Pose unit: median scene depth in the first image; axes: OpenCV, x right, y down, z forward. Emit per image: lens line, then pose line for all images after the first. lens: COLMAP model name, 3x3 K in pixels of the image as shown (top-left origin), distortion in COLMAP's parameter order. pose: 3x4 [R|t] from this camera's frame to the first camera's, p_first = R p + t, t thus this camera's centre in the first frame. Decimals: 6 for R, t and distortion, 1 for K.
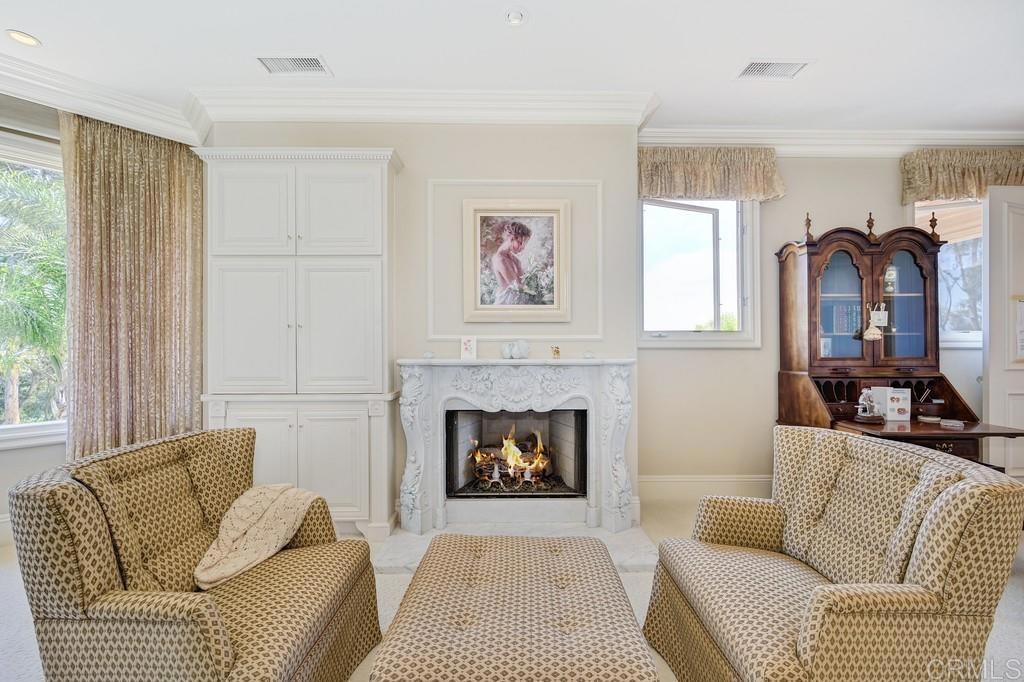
lens RADIAL K [[404.8, 0, 512.1], [0, 404.8, 346.1], [0, 0, 1]] dist [-0.001124, -0.000253]
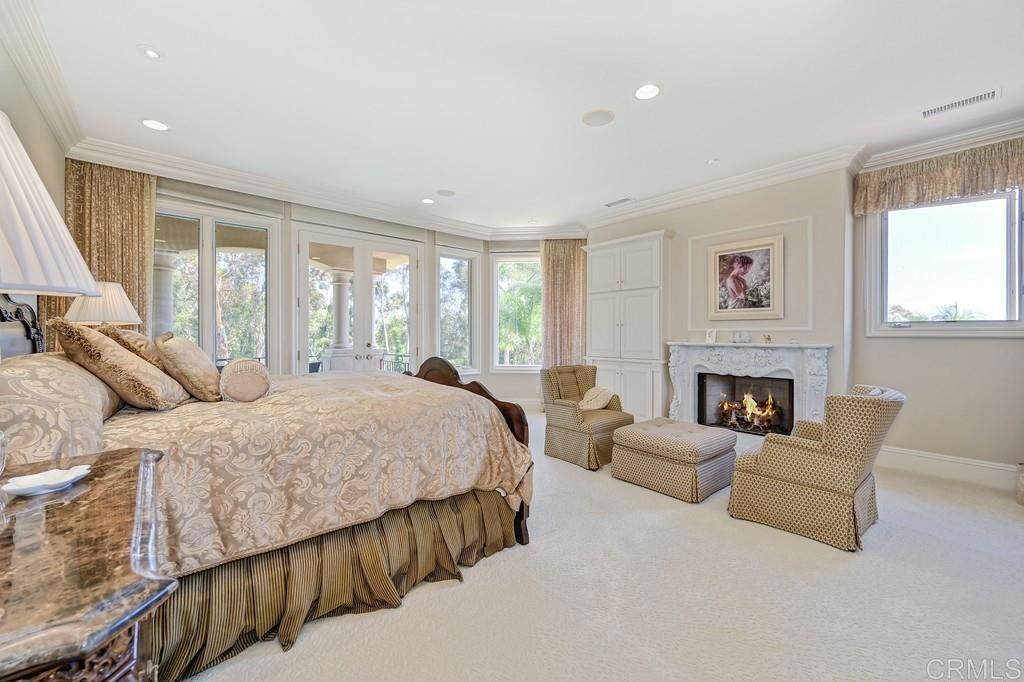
lens RADIAL K [[410.3, 0, 511.9], [0, 410.3, 337.0], [0, 0, 1]] dist [0.000498, -0.000093]
pose [[0.646881, 0.006487, -0.762564, 0.643301], [-0.001936, 0.999975, 0.006865, -0.001194], [0.762589, -0.002965, 0.646877, -0.707175]]
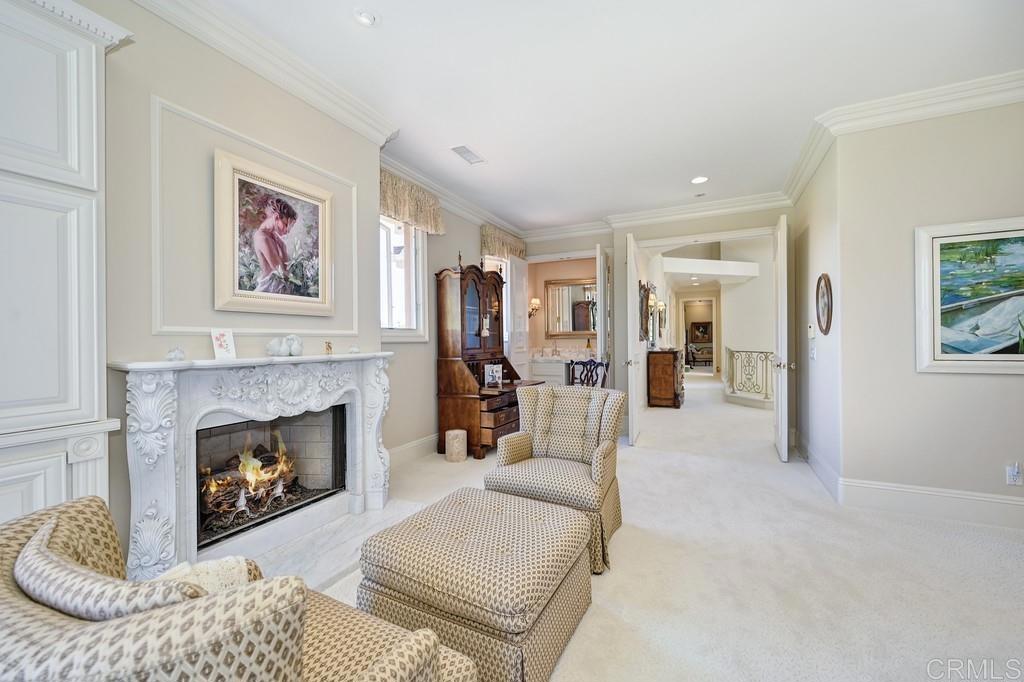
lens RADIAL K [[404.8, 0, 515.5], [0, 404.8, 338.1], [0, 0, 1]] dist [-0.001124, -0.000253]
pose [[0.451169, 0.001206, 0.892438, -0.538560], [0.006617, 0.999967, -0.004696, -0.000009], [-0.892414, 0.008024, 0.451146, 0.158744]]
